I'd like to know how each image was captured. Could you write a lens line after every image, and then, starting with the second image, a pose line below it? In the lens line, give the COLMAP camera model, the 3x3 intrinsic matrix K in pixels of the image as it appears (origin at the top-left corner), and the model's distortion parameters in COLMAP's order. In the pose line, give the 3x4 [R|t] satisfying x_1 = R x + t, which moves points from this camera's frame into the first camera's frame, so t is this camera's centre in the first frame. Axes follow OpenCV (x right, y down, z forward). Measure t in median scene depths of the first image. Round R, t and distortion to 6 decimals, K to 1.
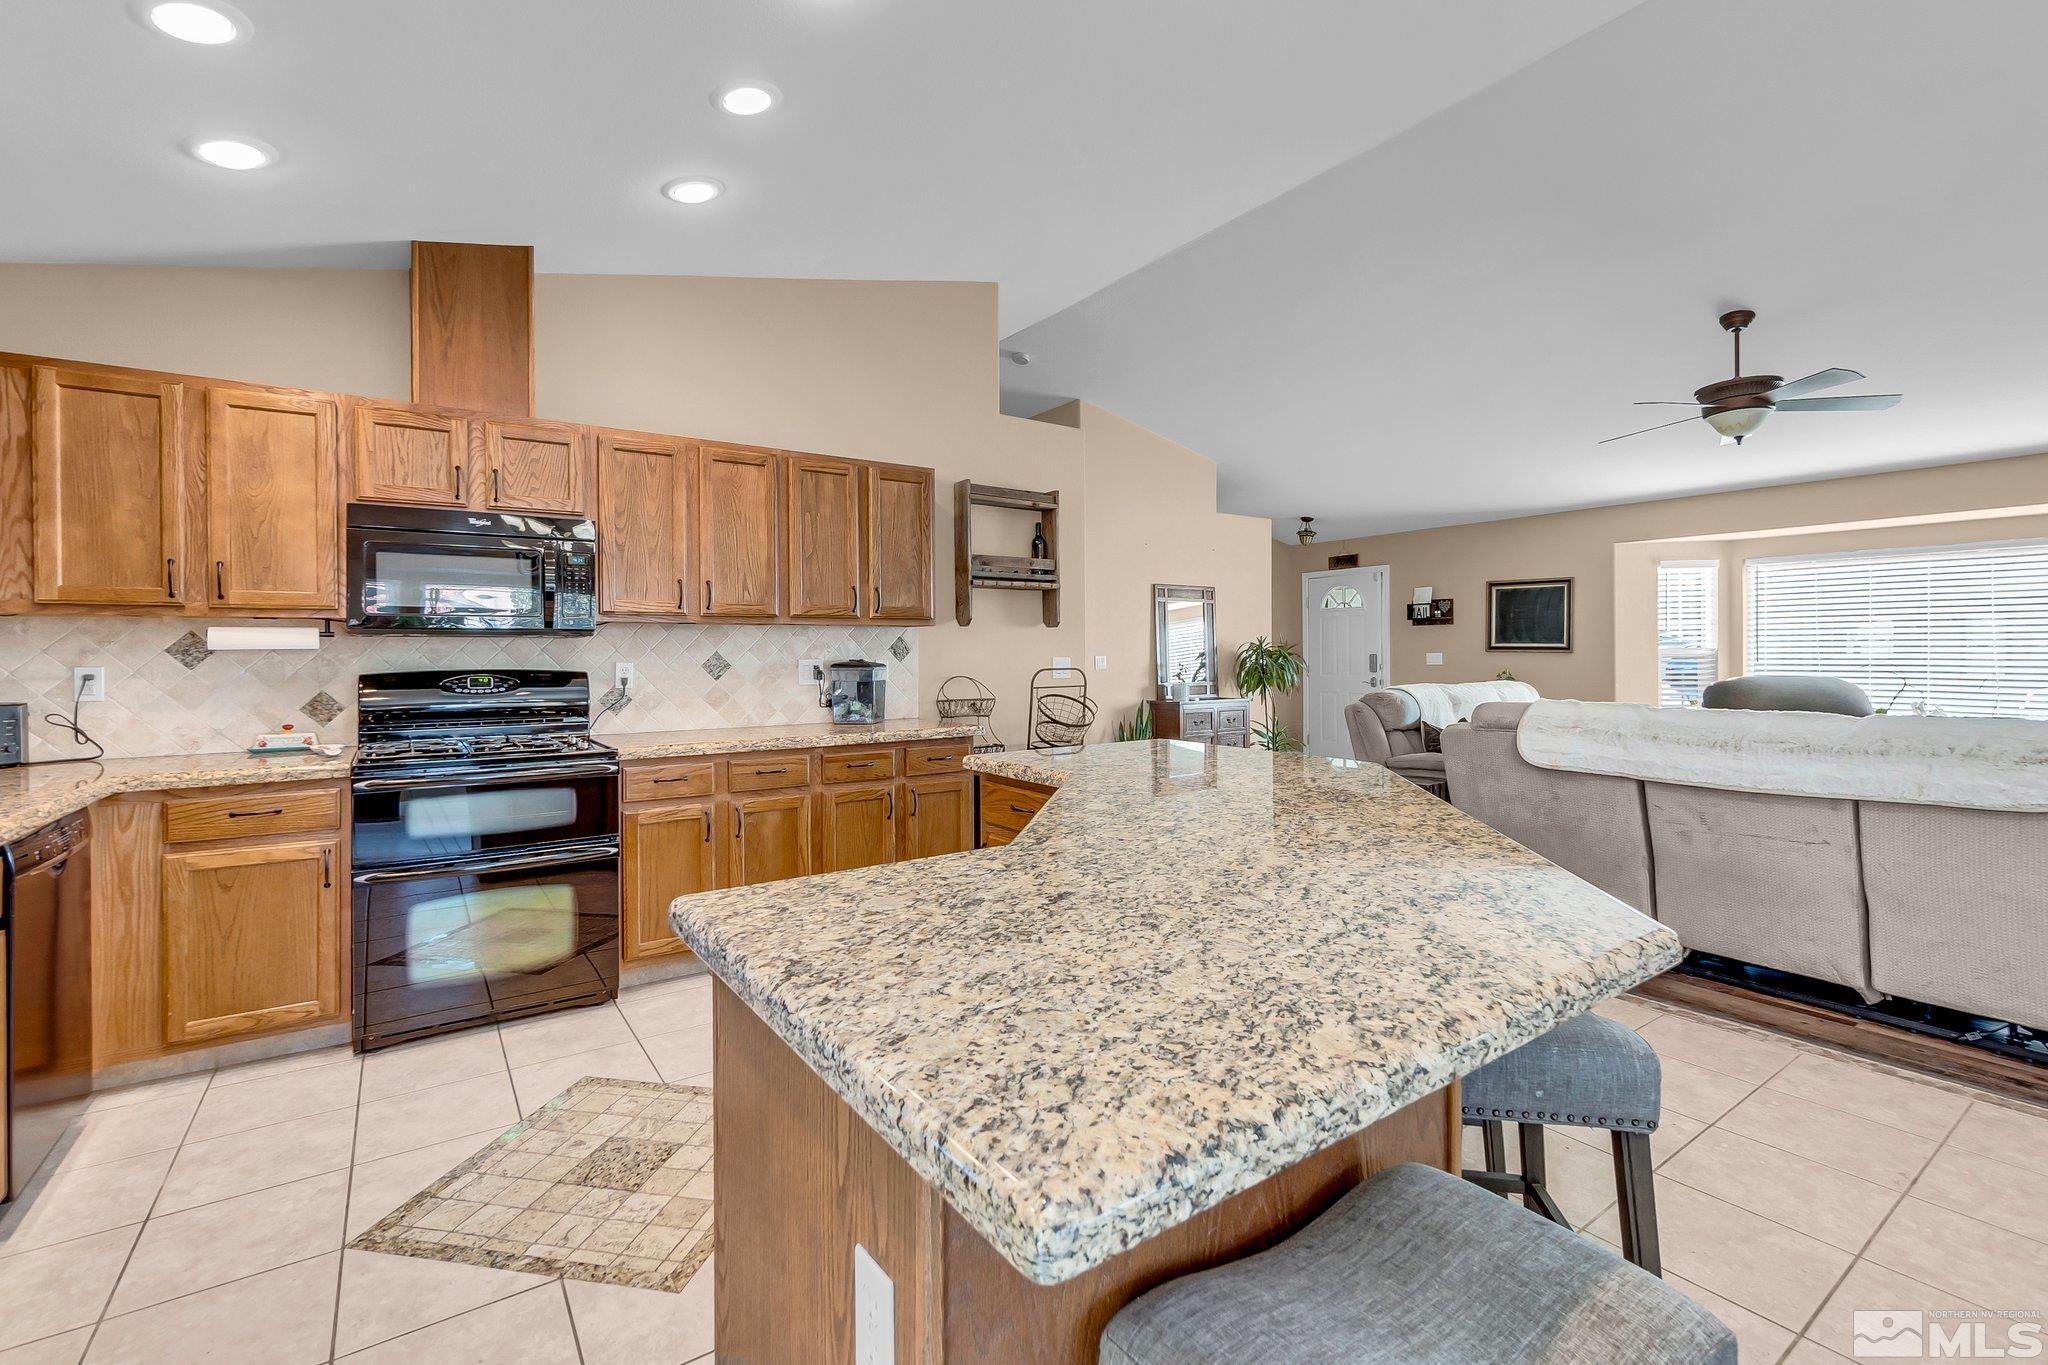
lens RADIAL K [[900.5, 0, 1018.9], [0, 900.5, 652.4], [0, 0, 1]] dist [-0.003012, 0.001172]
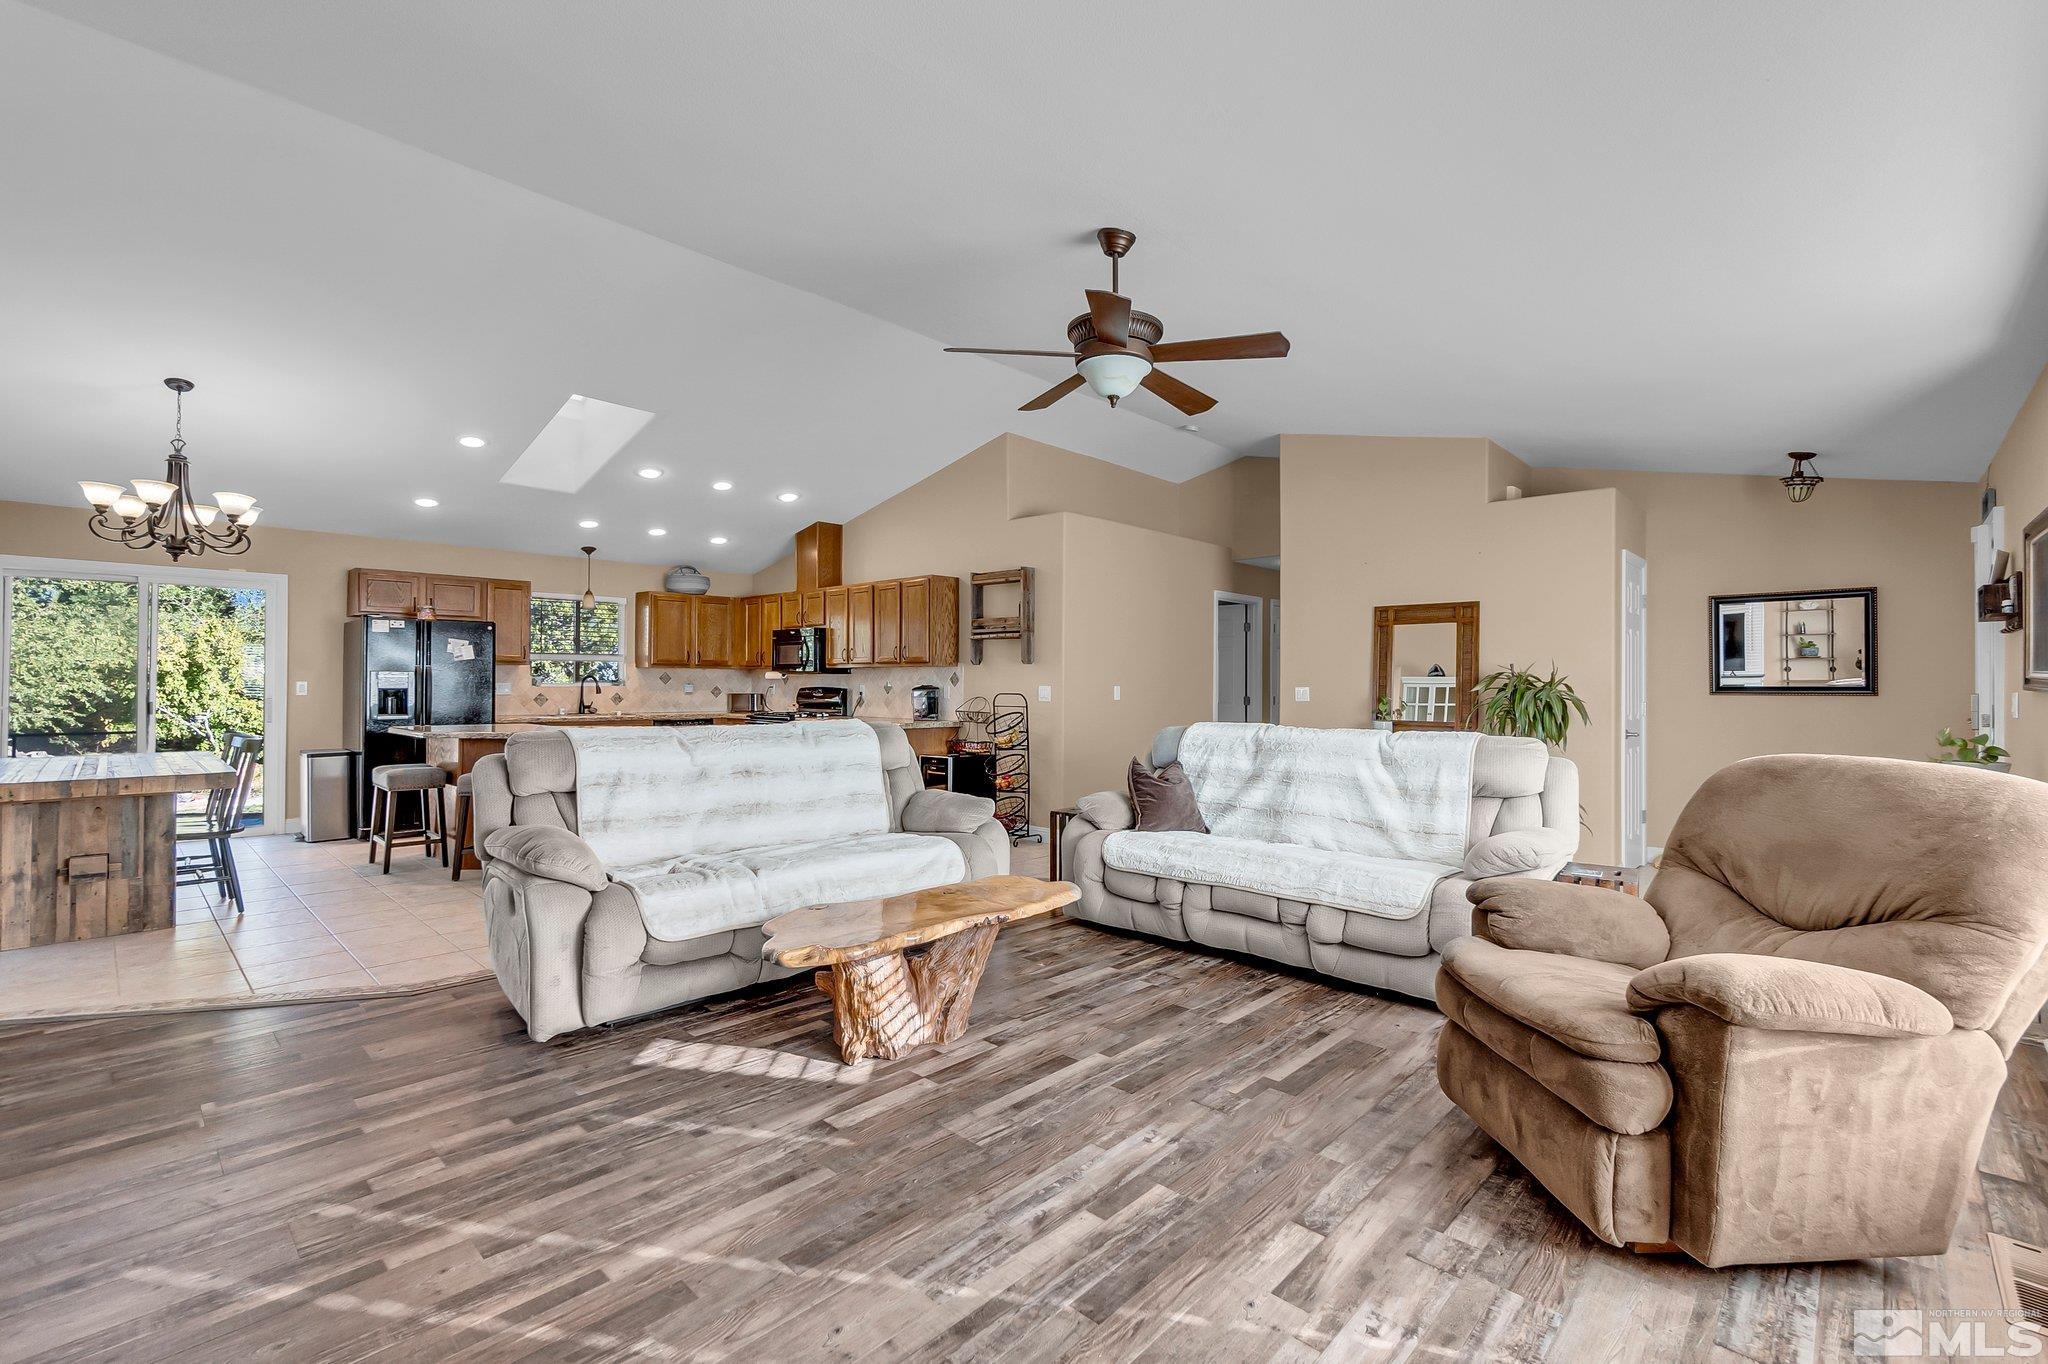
lens RADIAL K [[900.5, 0, 1030.0], [0, 900.5, 678.9], [0, 0, 1]] dist [-0.003012, 0.001172]
pose [[0.207285, 0.000409, -0.978281, 0.915303], [-0.006455, 0.999979, -0.000949, -0.002386], [0.978259, 0.006511, 0.207283, 0.469178]]
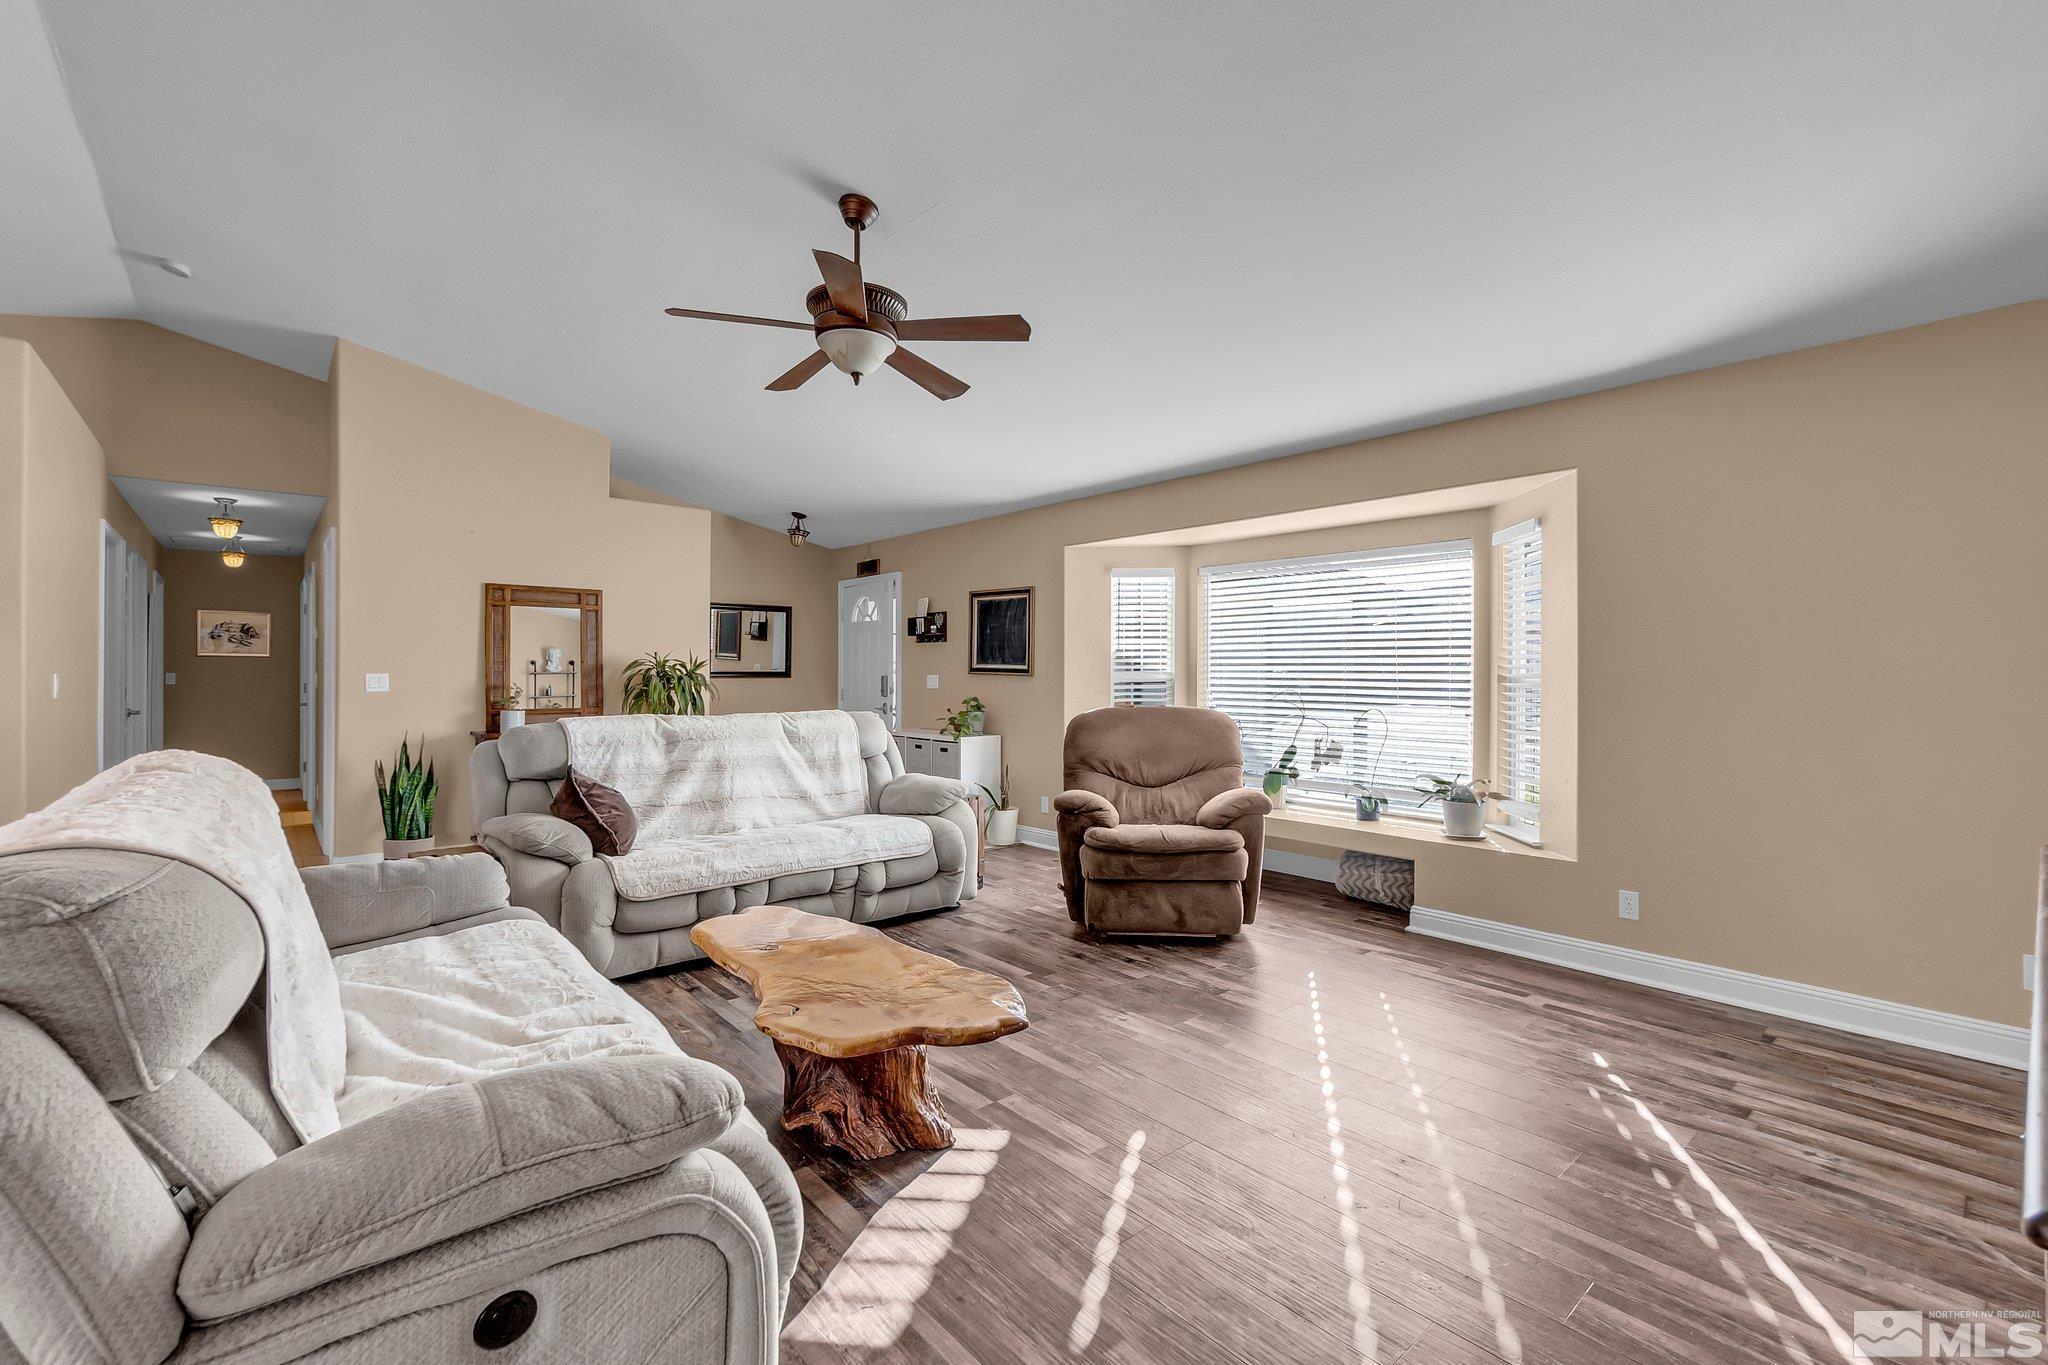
lens RADIAL K [[900.5, 0, 1019.3], [0, 900.5, 684.7], [0, 0, 1]] dist [-0.003012, 0.001172]
pose [[0.991808, 0.007446, 0.127517, 0.494548], [-0.008881, 0.999904, 0.010682, 0.000106], [-0.127425, -0.011727, 0.991779, 0.157052]]
